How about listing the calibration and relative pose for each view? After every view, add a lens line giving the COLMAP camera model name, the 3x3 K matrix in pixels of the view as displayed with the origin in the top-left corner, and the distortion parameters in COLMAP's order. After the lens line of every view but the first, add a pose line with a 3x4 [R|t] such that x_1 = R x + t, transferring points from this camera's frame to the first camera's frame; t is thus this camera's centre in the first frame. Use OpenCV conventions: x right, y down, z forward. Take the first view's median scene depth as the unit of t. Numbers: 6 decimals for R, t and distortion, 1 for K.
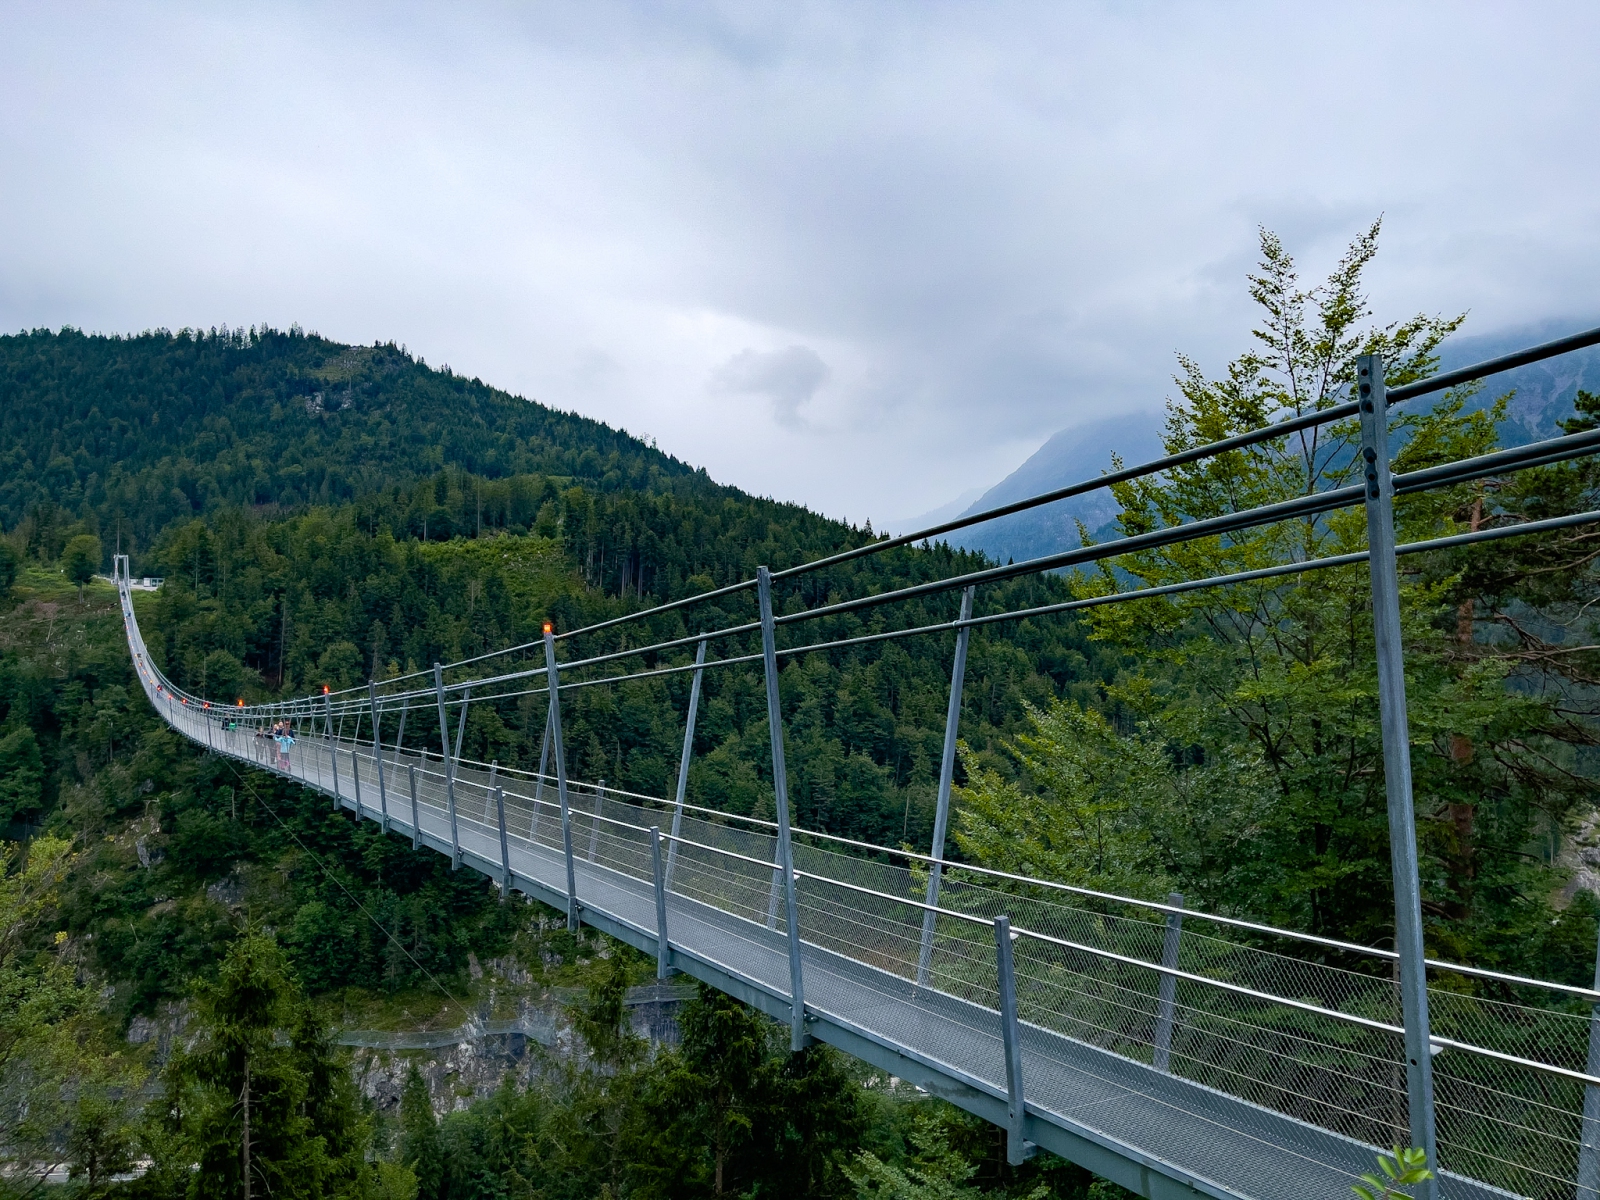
lens RADIAL K [[1201.2, 0, 793.3], [0, 1201.2, 601.7], [0, 0, 1]] dist [0.061027, -0.065095]
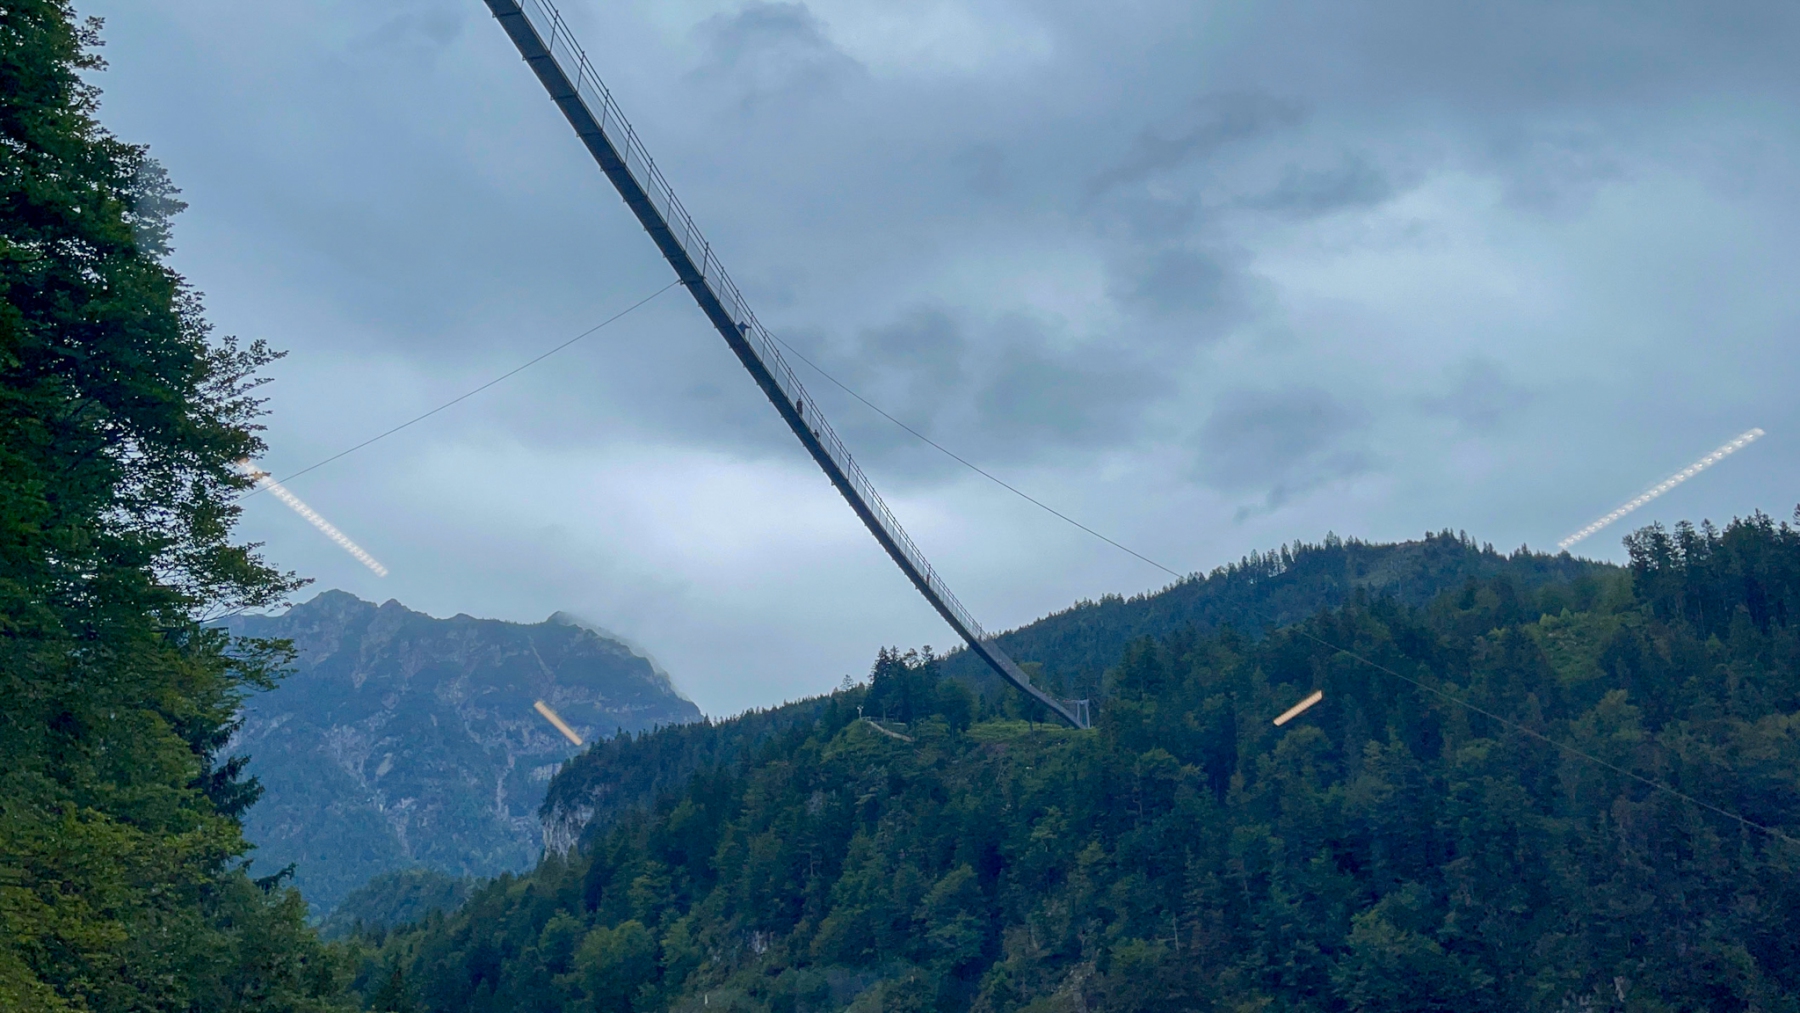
lens RADIAL K [[1495.4, 0, 907.4], [0, 1495.4, 456.7], [0, 0, 1]] dist [0.028459, -0.003677]
pose [[0.753563, -0.253188, -0.606661, 0.038385], [0.047627, 0.941456, -0.333754, 0.165845], [0.655648, 0.222612, 0.721505, 0.145130]]
